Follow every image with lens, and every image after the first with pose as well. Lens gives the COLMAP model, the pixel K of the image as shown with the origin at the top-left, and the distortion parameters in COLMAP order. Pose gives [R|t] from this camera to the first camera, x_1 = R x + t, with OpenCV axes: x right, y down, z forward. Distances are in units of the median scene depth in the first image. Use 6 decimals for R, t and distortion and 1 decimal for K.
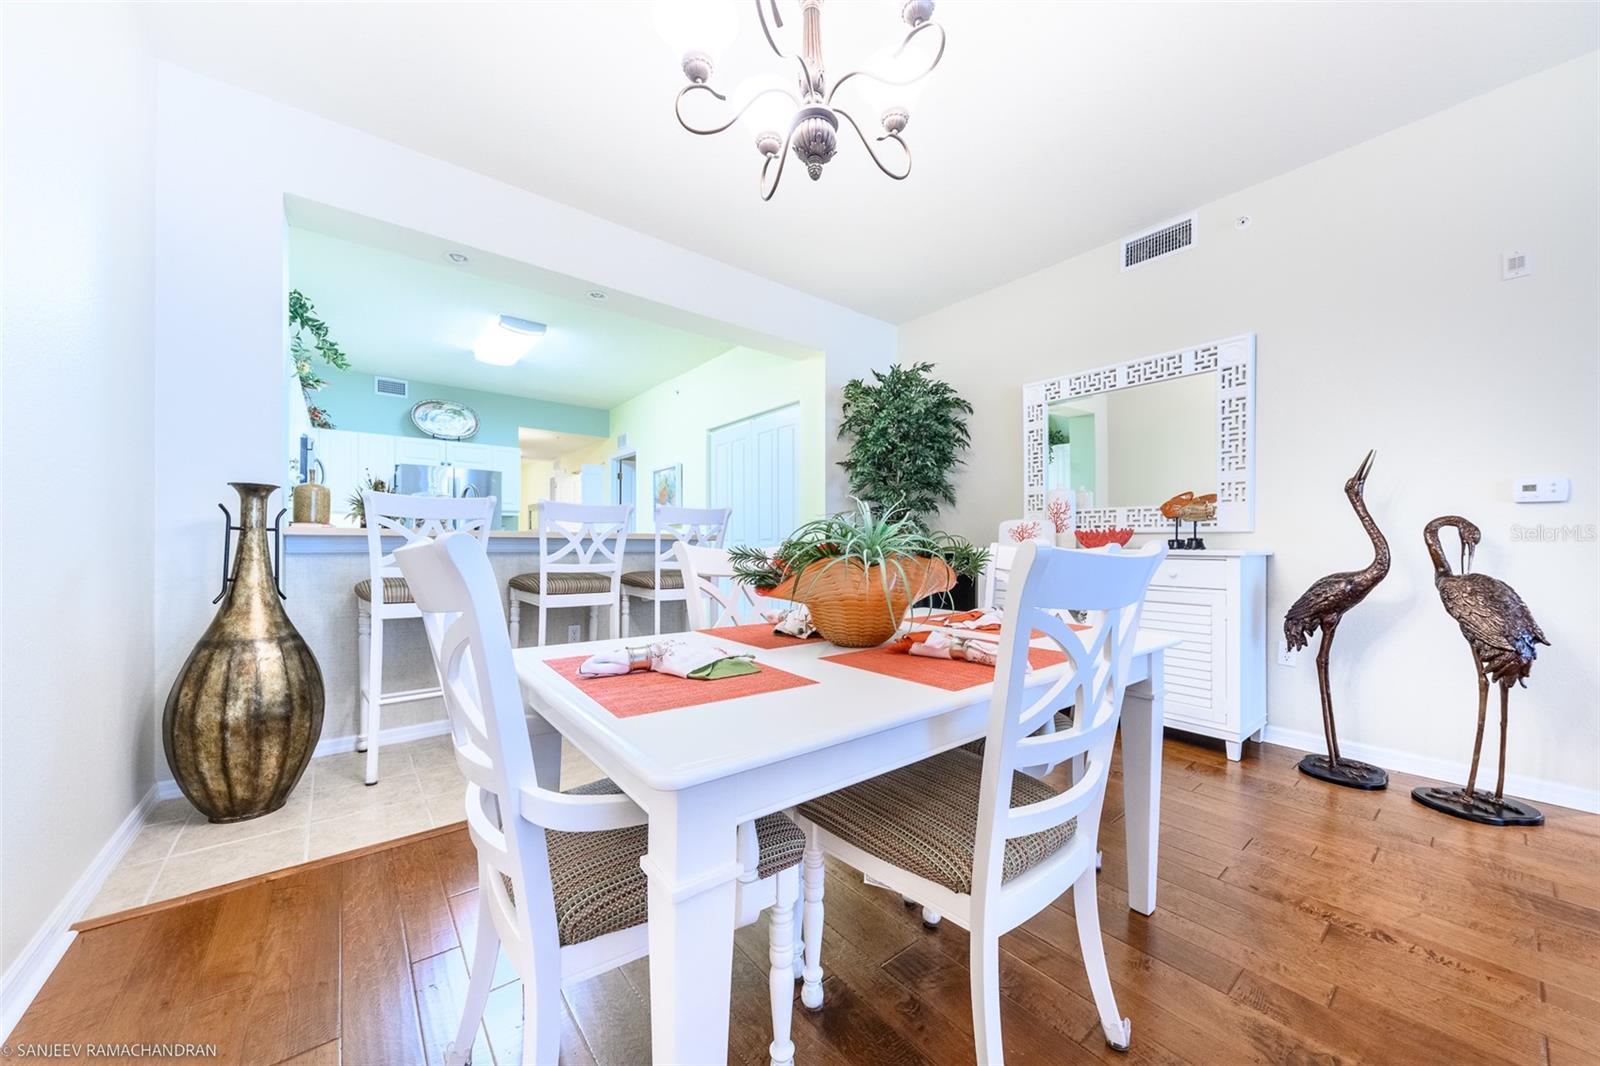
lens RADIAL K [[567.0, 0, 808.7], [0, 567.0, 542.5], [0, 0, 1]] dist [0.004575, -0.002382]
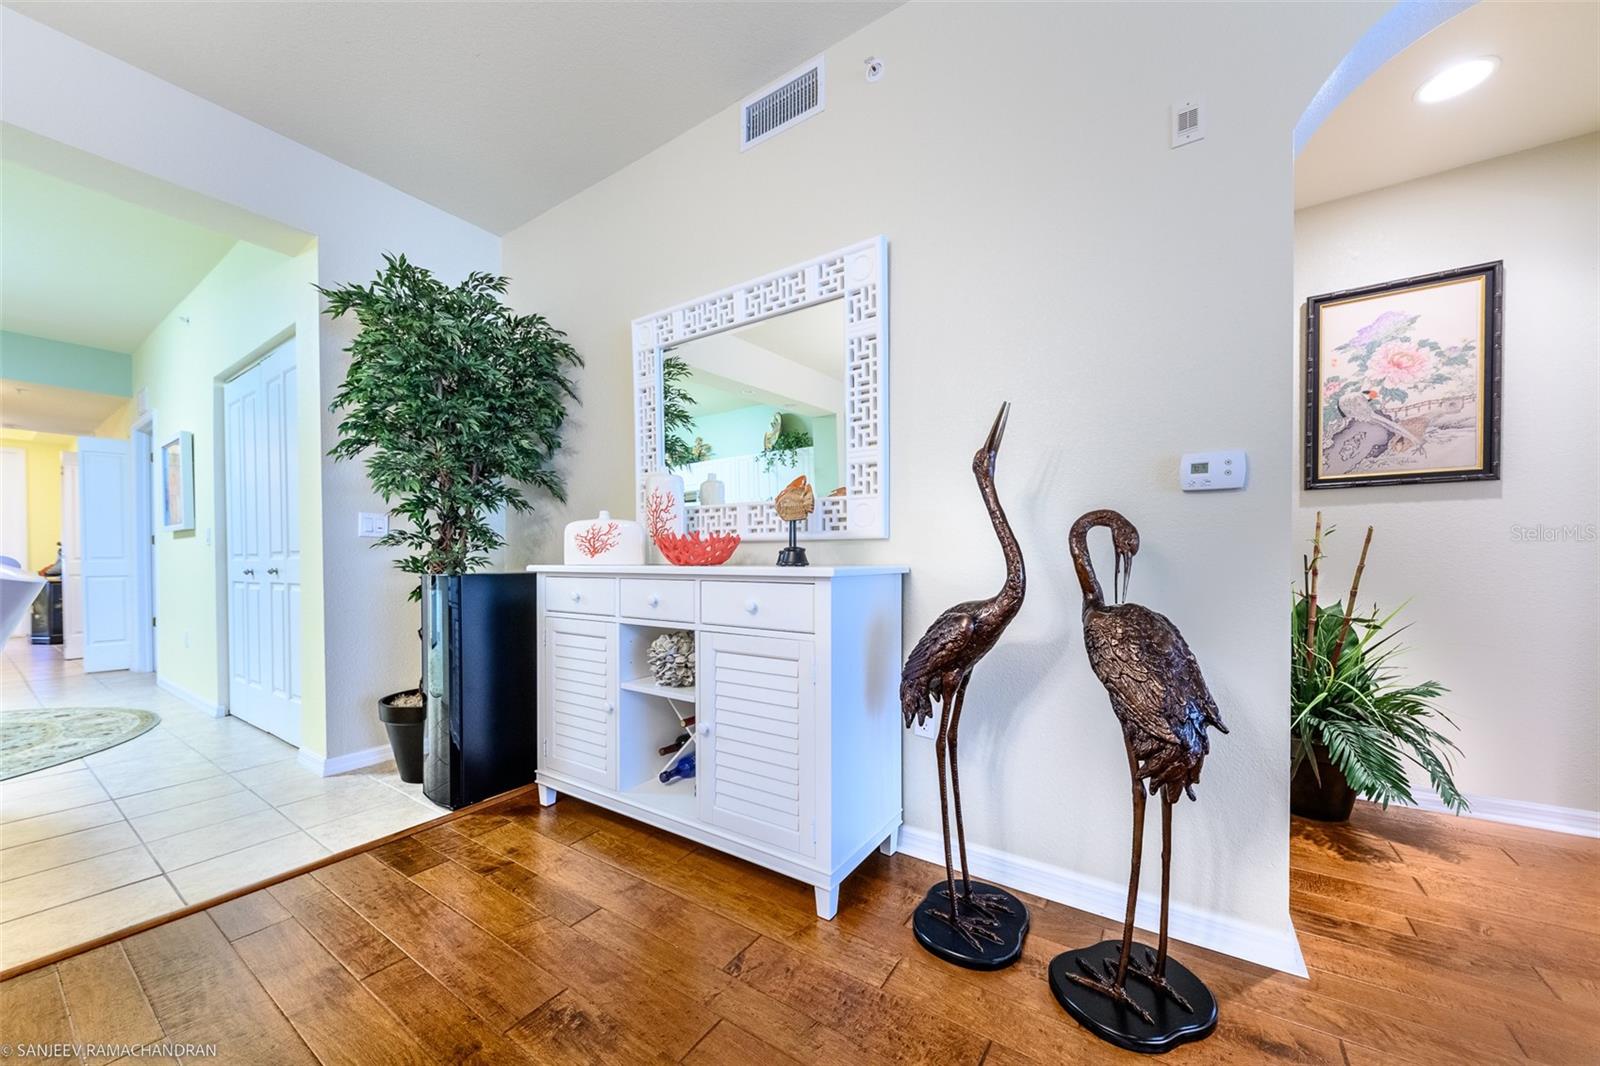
lens RADIAL K [[567.0, 0, 805.0], [0, 567.0, 565.9], [0, 0, 1]] dist [0.004575, -0.002382]
pose [[0.954709, -0.006334, 0.297474, 0.551978], [0.002595, 0.999913, 0.012963, 0.004937], [-0.297530, -0.011604, 0.954642, 0.439183]]
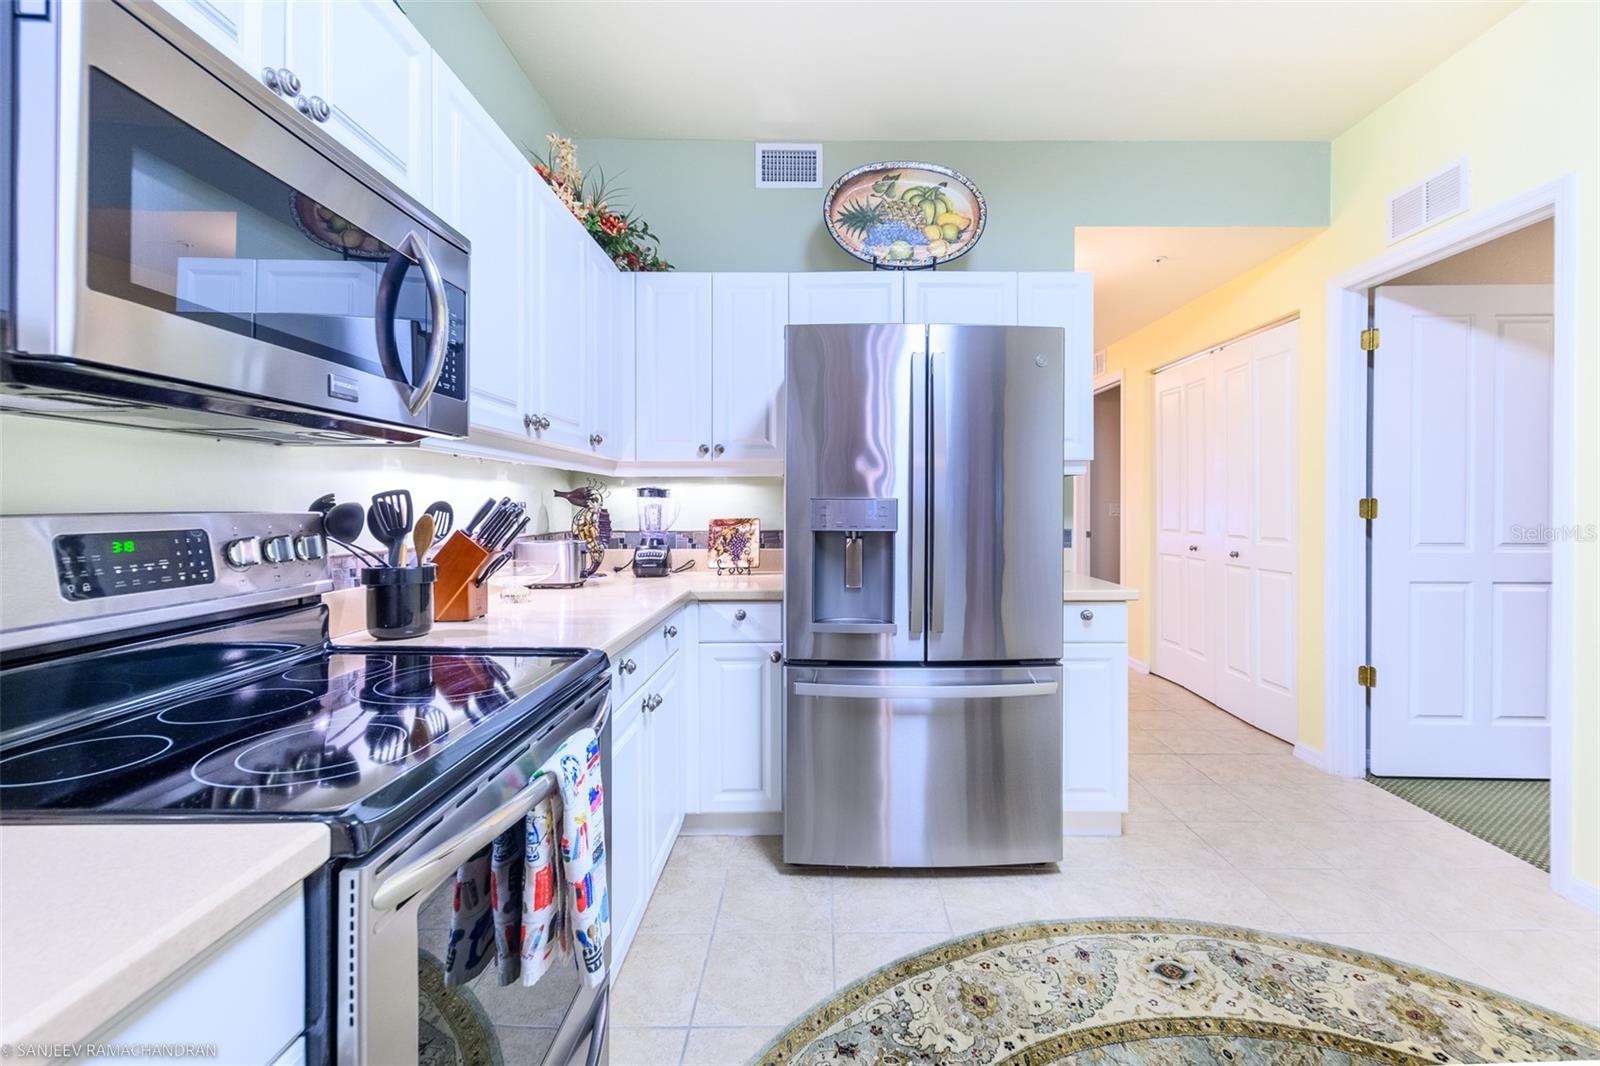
lens RADIAL K [[678.7, 0, 815.3], [0, 678.7, 511.3], [0, 0, 1]] dist [0.001550, -0.000717]
pose [[0.761836, 0.005430, -0.647747, -0.942271], [0.004628, 0.999894, 0.013826, -0.077249], [0.647753, -0.013530, 0.761730, 1.490685]]
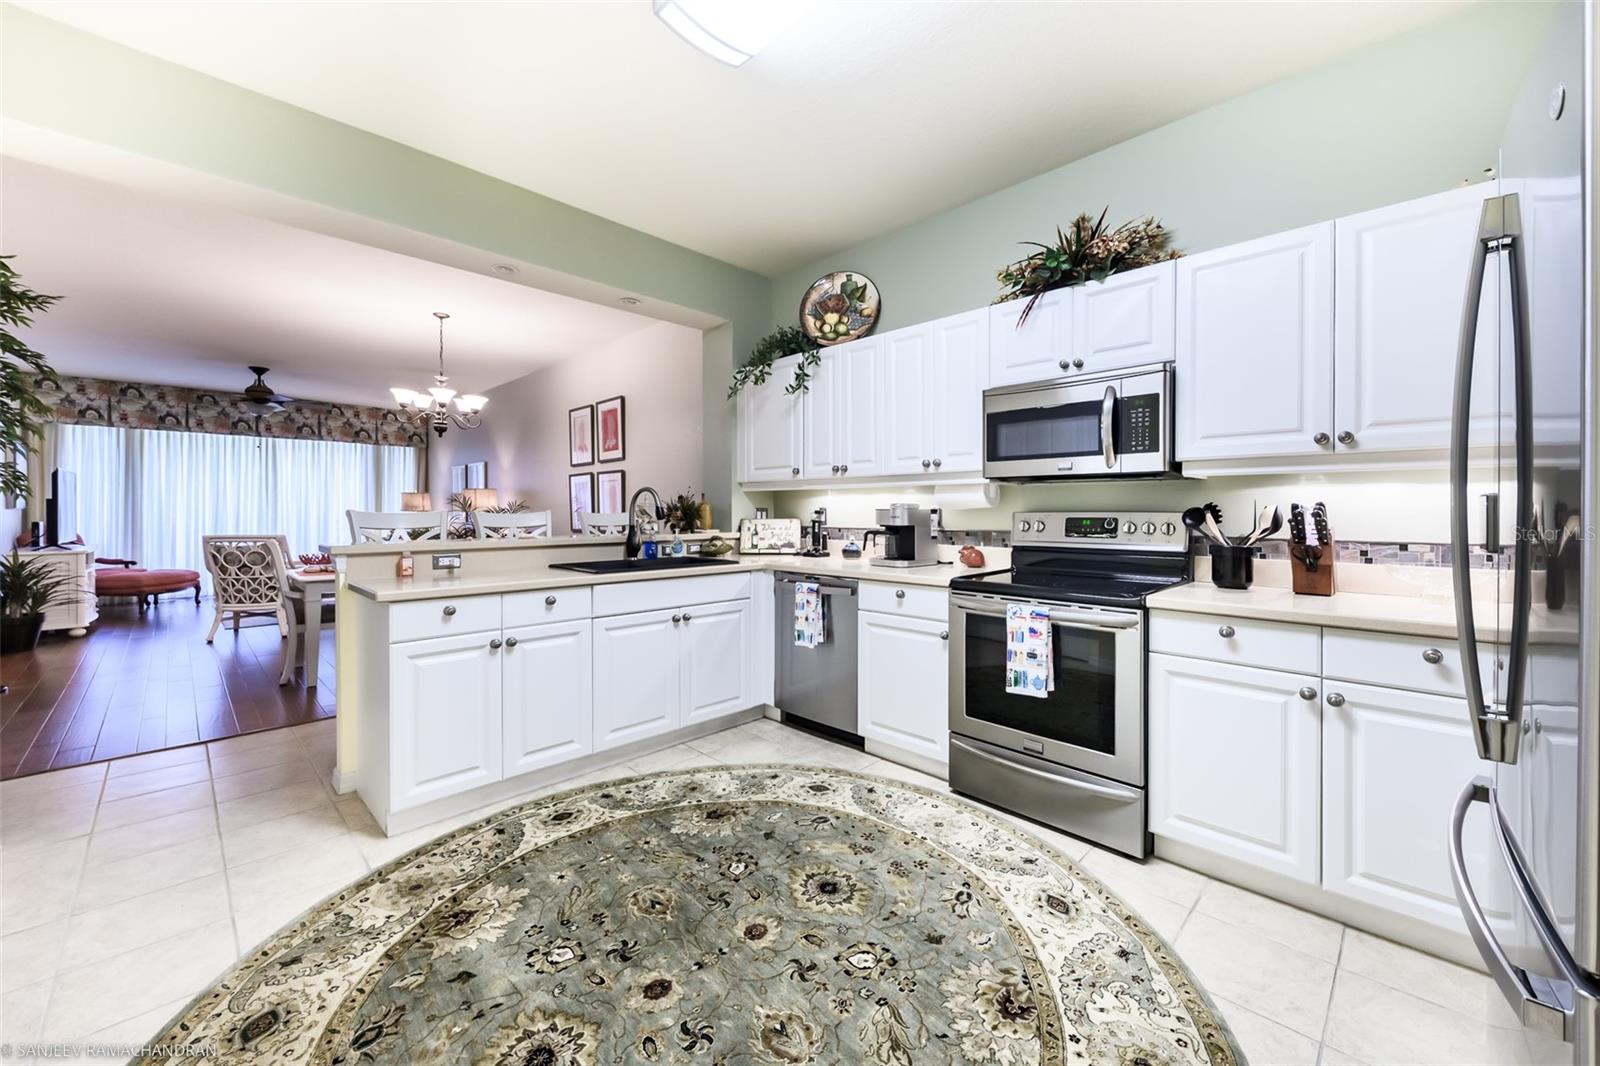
lens RADIAL K [[630.2, 0, 840.5], [0, 630.2, 513.8], [0, 0, 1]] dist [0.006071, -0.003546]
pose [[-0.992300, 0.001066, -0.123854, -0.920564], [0.001048, 0.999999, 0.000212, -0.069529], [0.123855, 0.000081, -0.992300, 2.522231]]
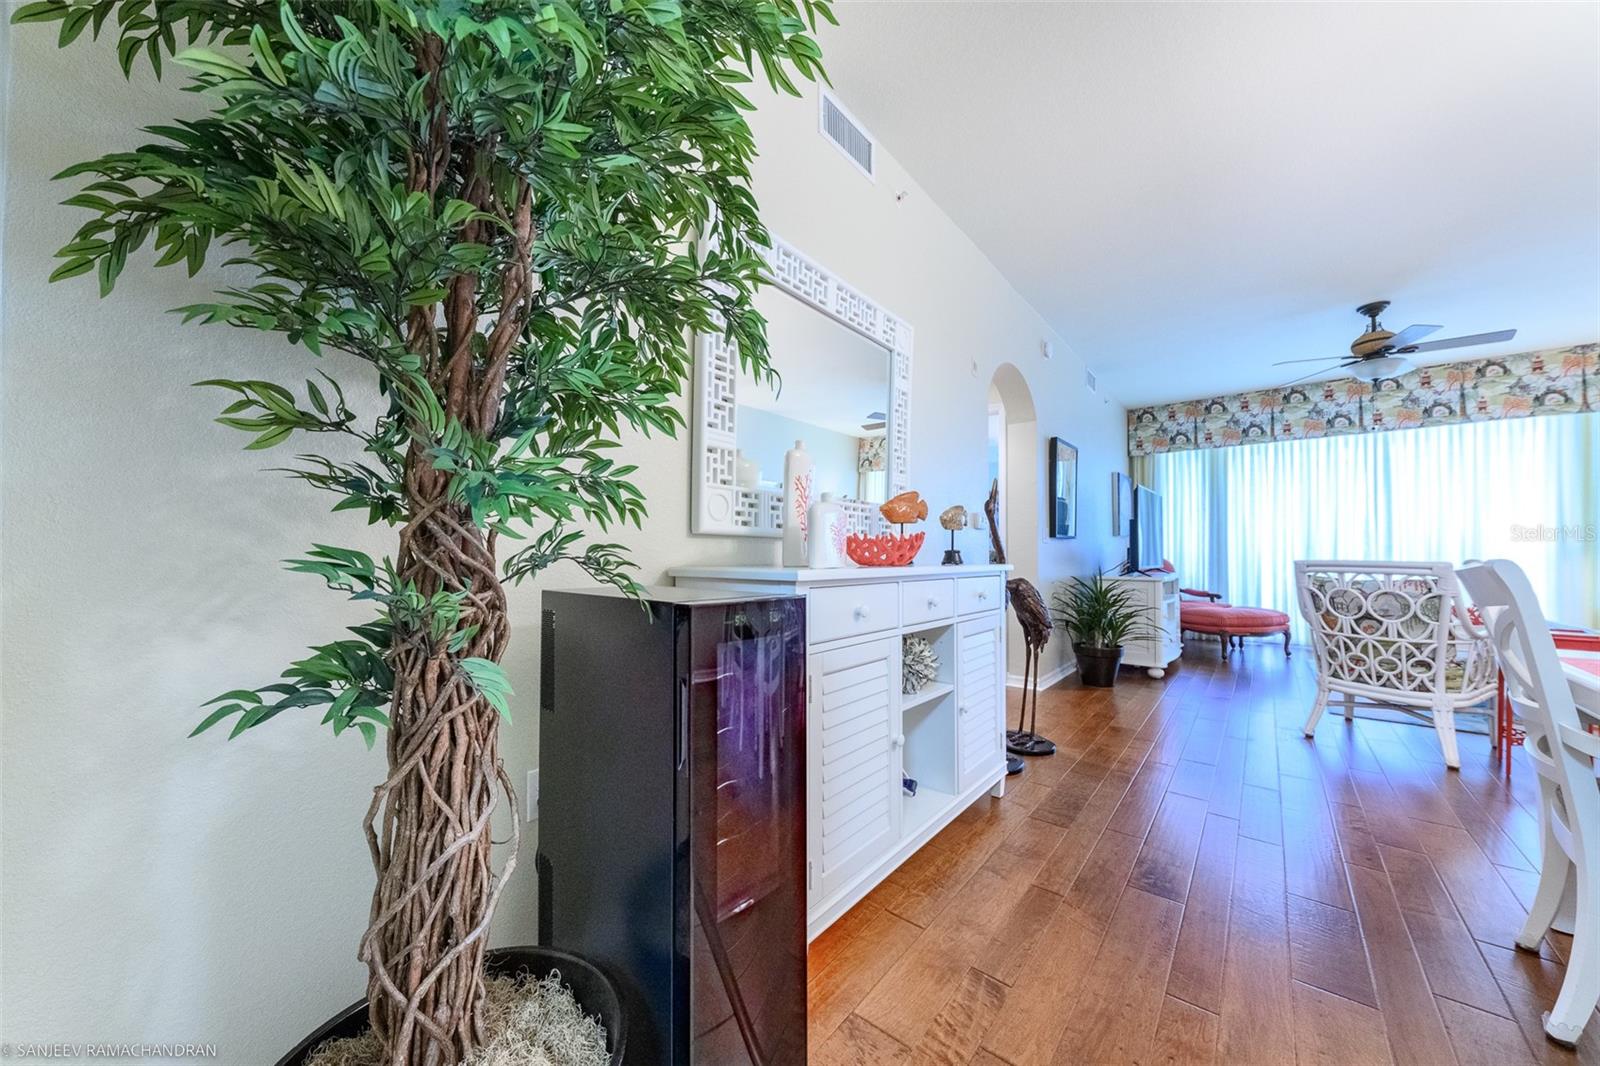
lens RADIAL K [[567.0, 0, 791.9], [0, 567.0, 540.3], [0, 0, 1]] dist [0.004575, -0.002382]
pose [[-0.186933, 0.024308, 0.982072, -0.008393], [-0.009585, 0.999601, -0.026567, 0.002165], [-0.982326, -0.014379, -0.186626, 1.382587]]
